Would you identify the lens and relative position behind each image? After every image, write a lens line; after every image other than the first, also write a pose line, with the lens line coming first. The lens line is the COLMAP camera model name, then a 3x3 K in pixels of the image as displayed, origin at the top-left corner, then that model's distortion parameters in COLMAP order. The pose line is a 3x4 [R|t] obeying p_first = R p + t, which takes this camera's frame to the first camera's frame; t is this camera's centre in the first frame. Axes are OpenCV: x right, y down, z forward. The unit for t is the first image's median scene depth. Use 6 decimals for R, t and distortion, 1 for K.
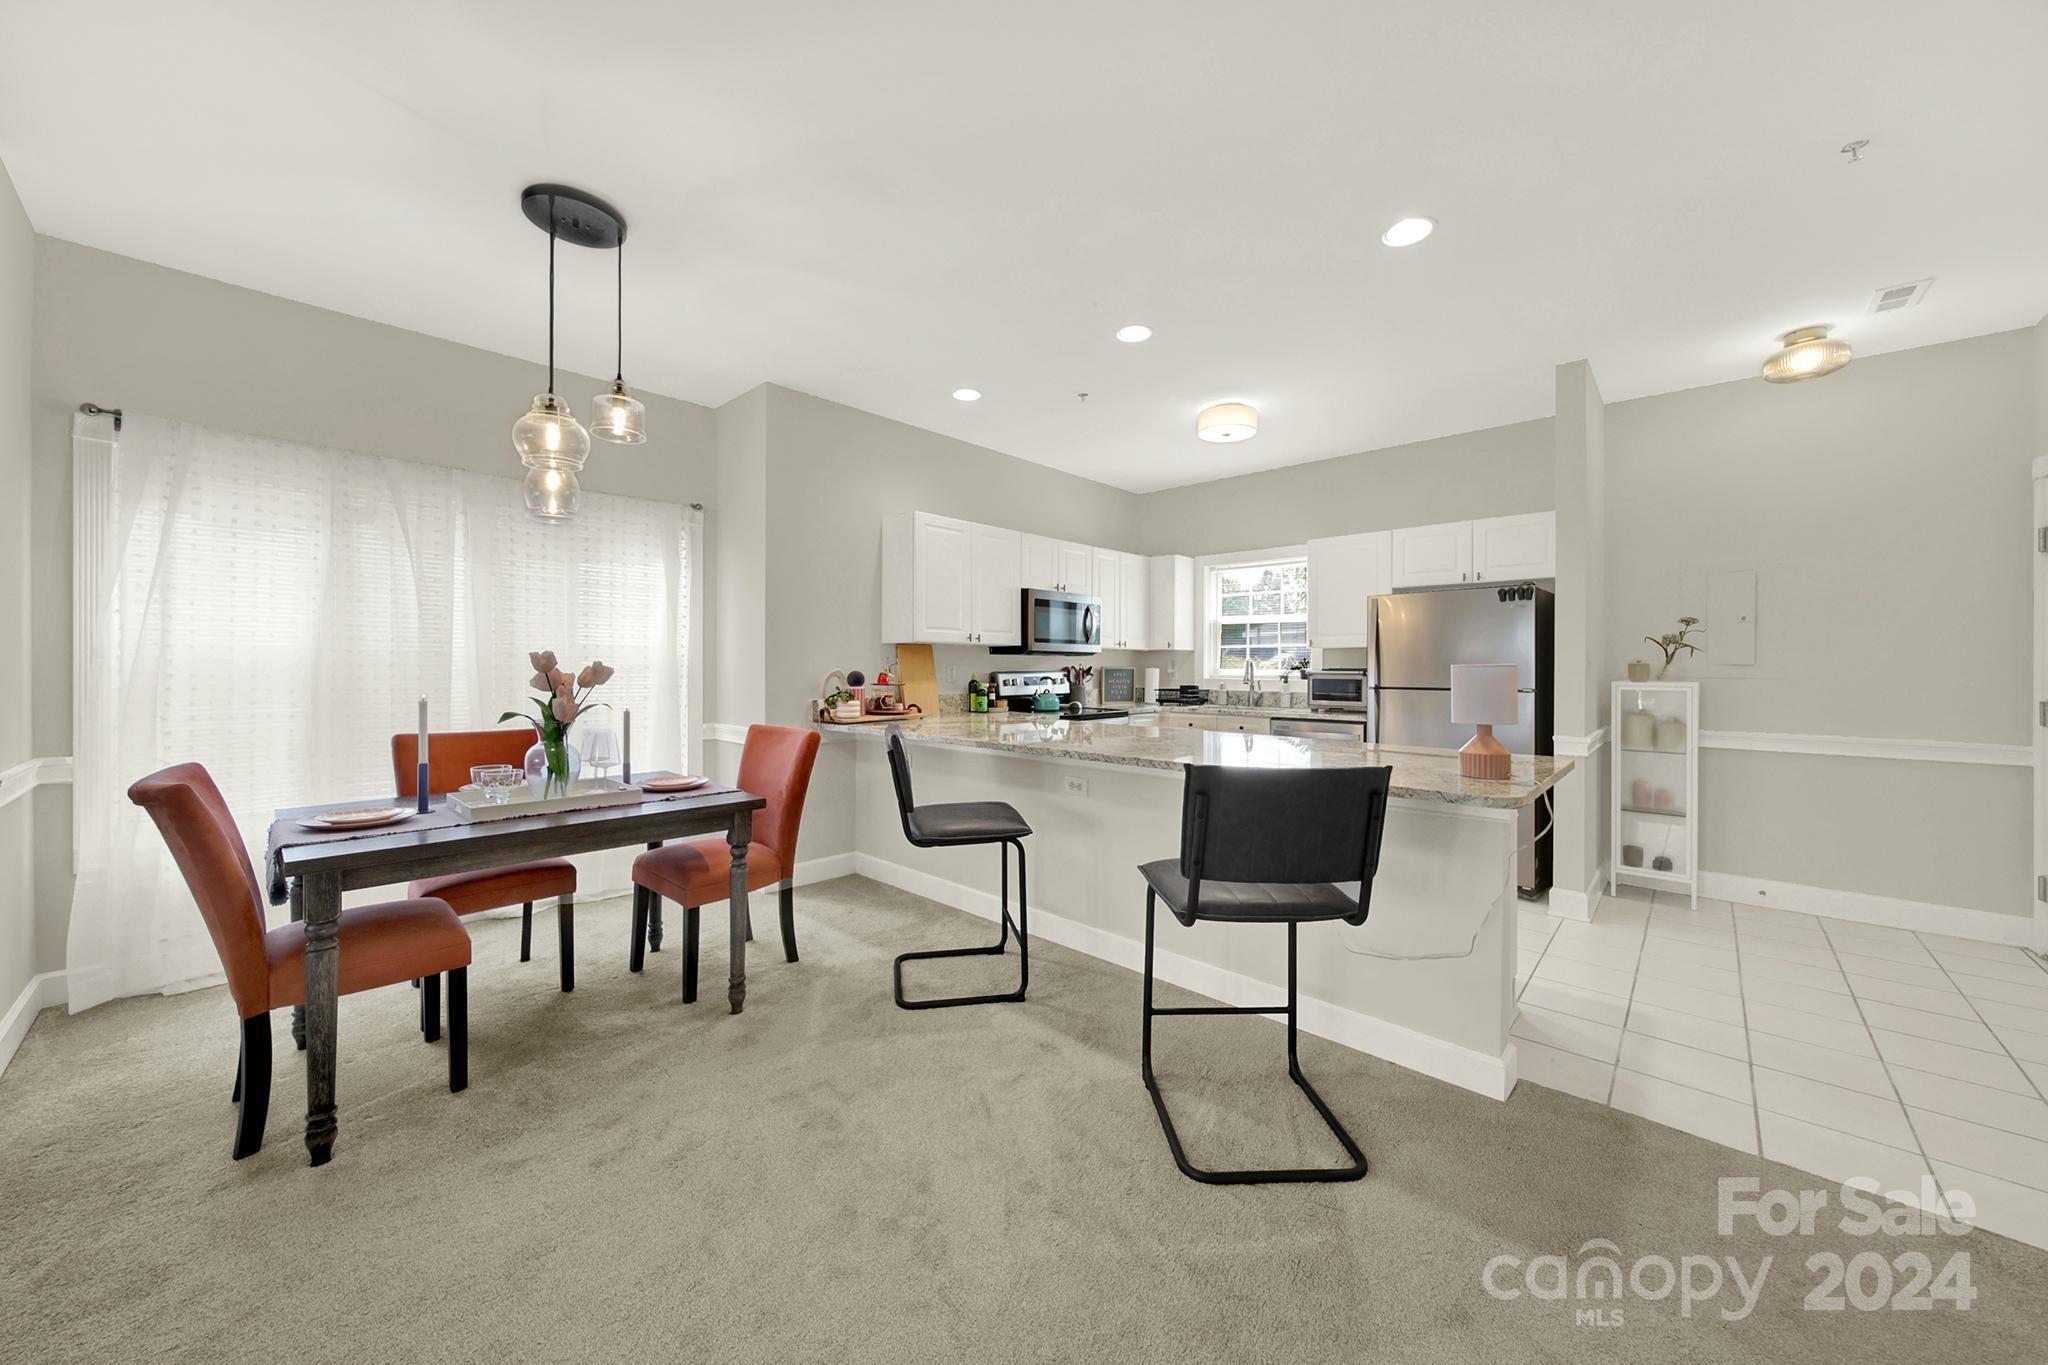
lens RADIAL K [[725.9, 0, 1017.0], [0, 725.9, 668.3], [0, 0, 1]] dist [0.000661, 0.000040]
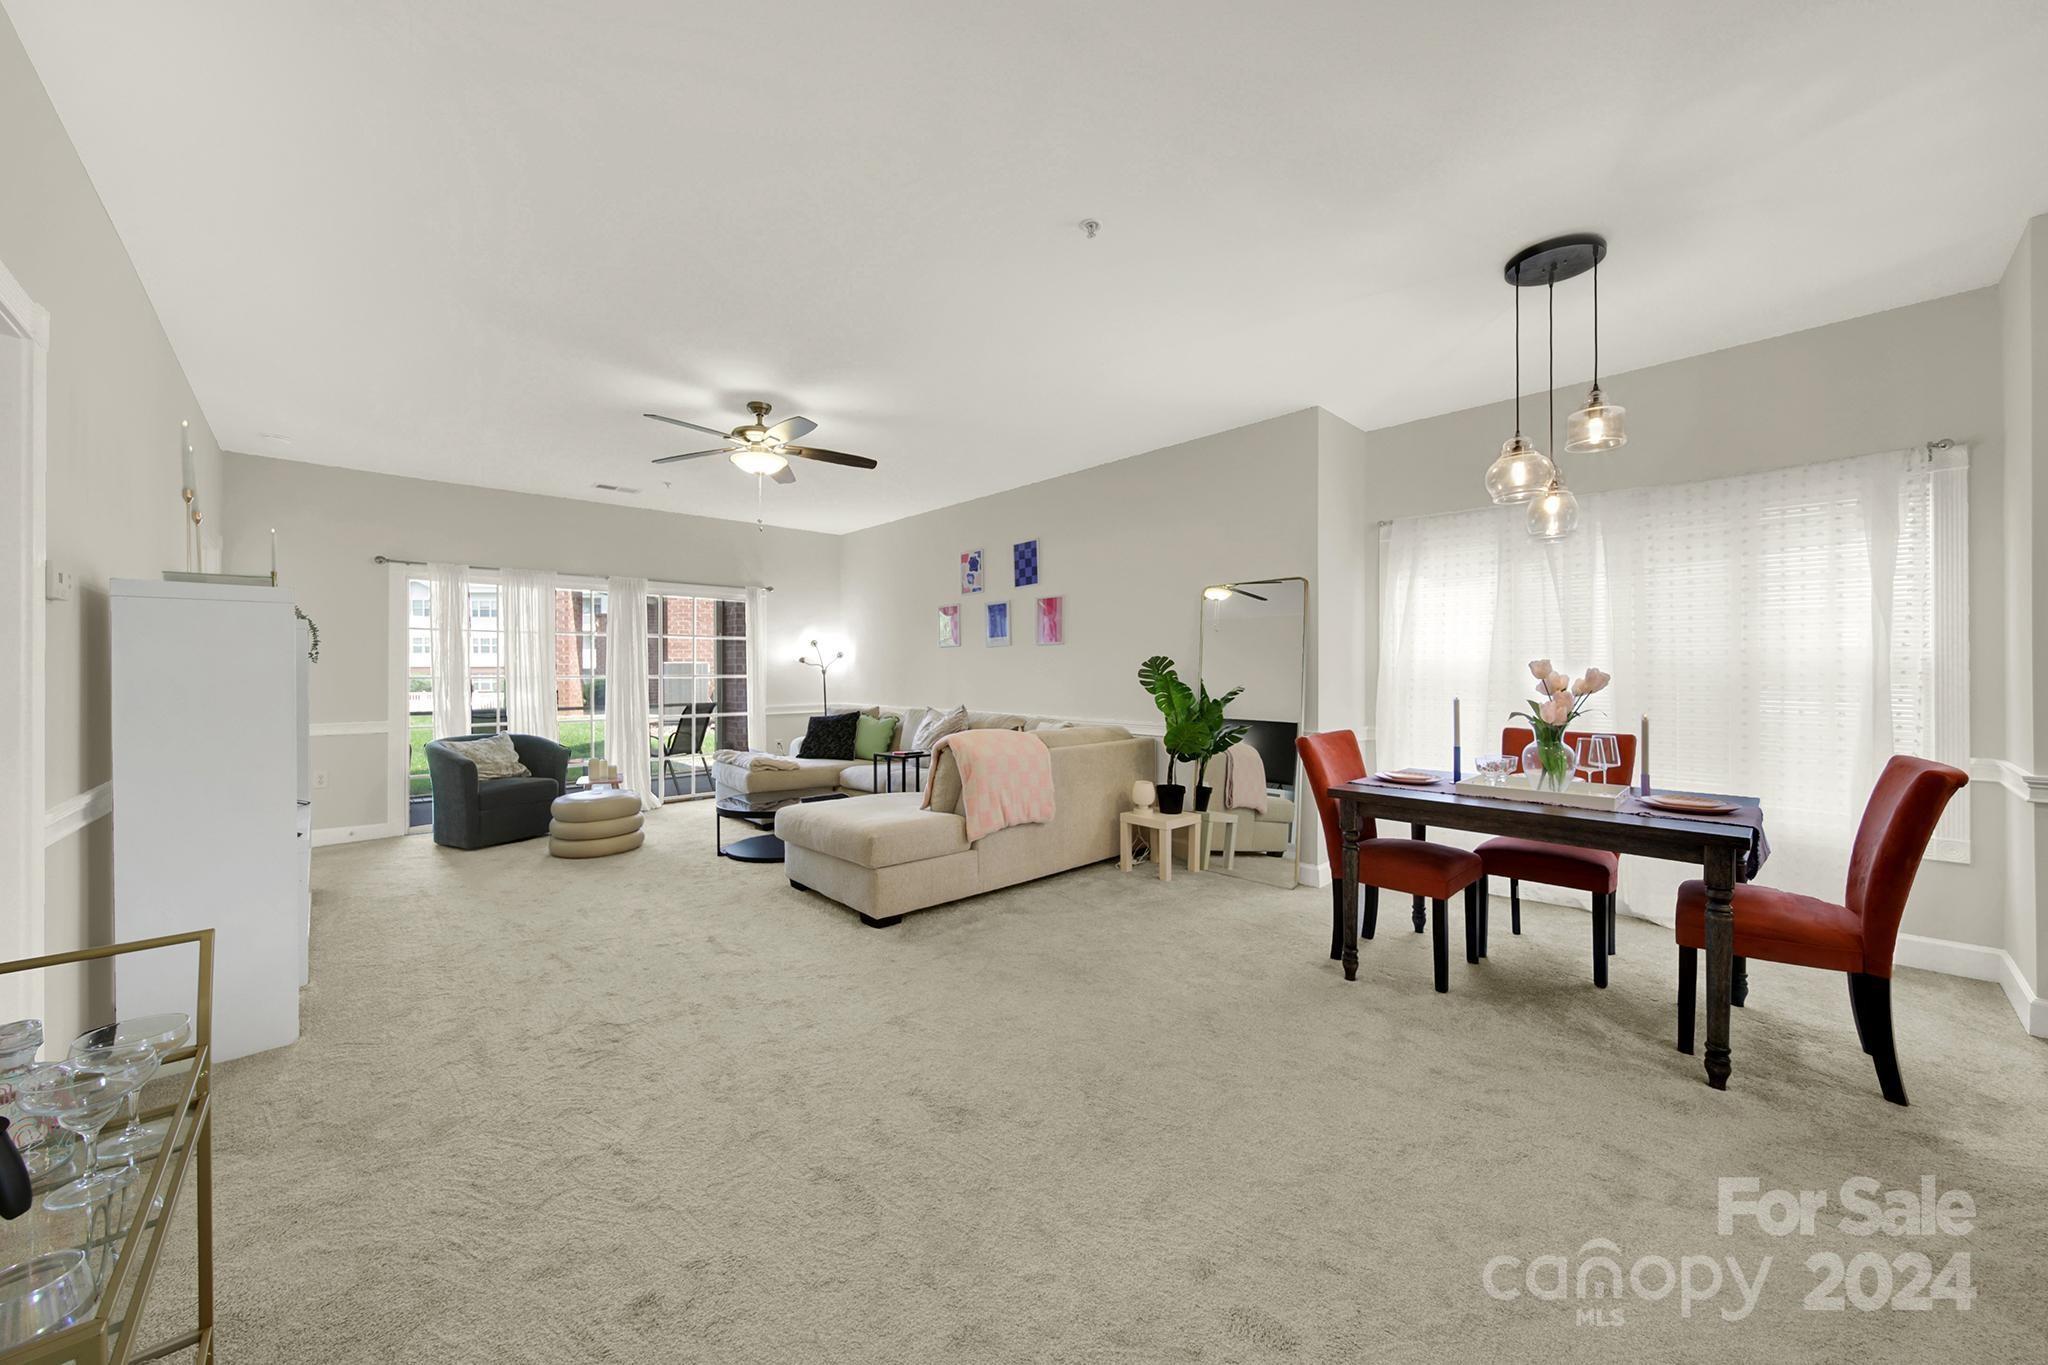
lens RADIAL K [[734.3, 0, 1022.5], [0, 734.3, 676.4], [0, 0, 1]] dist [-0.001230, -0.000082]
pose [[-0.062799, 0.002063, -0.998024, 0.306680], [-0.002247, 0.999995, 0.002208, 0.000866], [0.998024, 0.002381, -0.062794, 0.156684]]
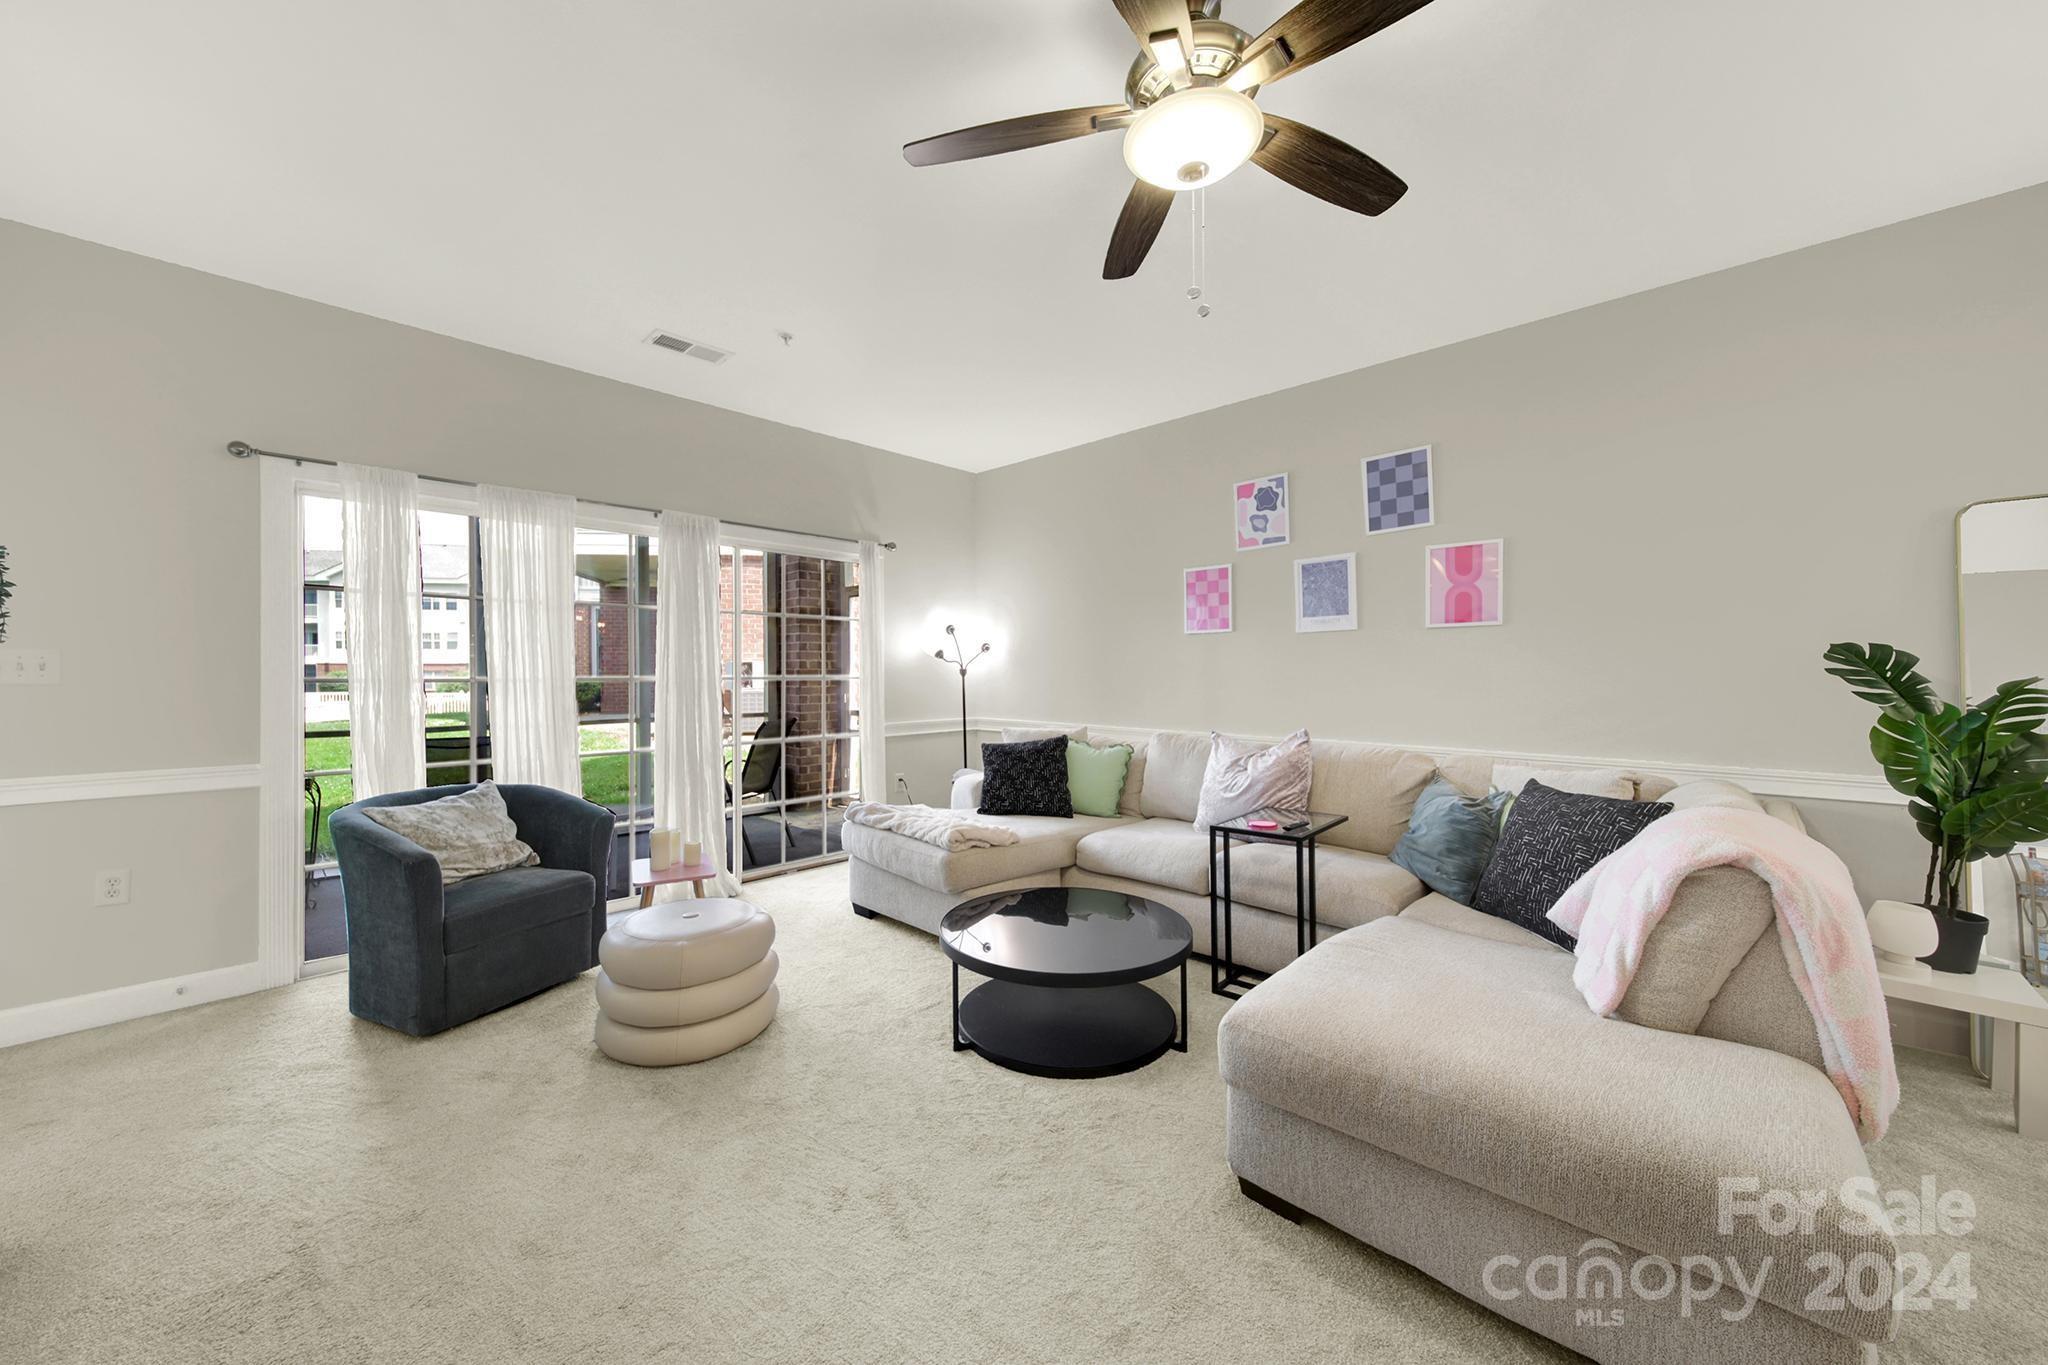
lens RADIAL K [[734.3, 0, 1022.5], [0, 734.3, 676.4], [0, 0, 1]] dist [-0.001230, -0.000082]
pose [[-0.013575, 0.001286, -0.999907, -0.259766], [-0.004599, 0.999989, 0.001348, -0.000381], [0.999897, 0.004617, -0.013569, -0.340058]]
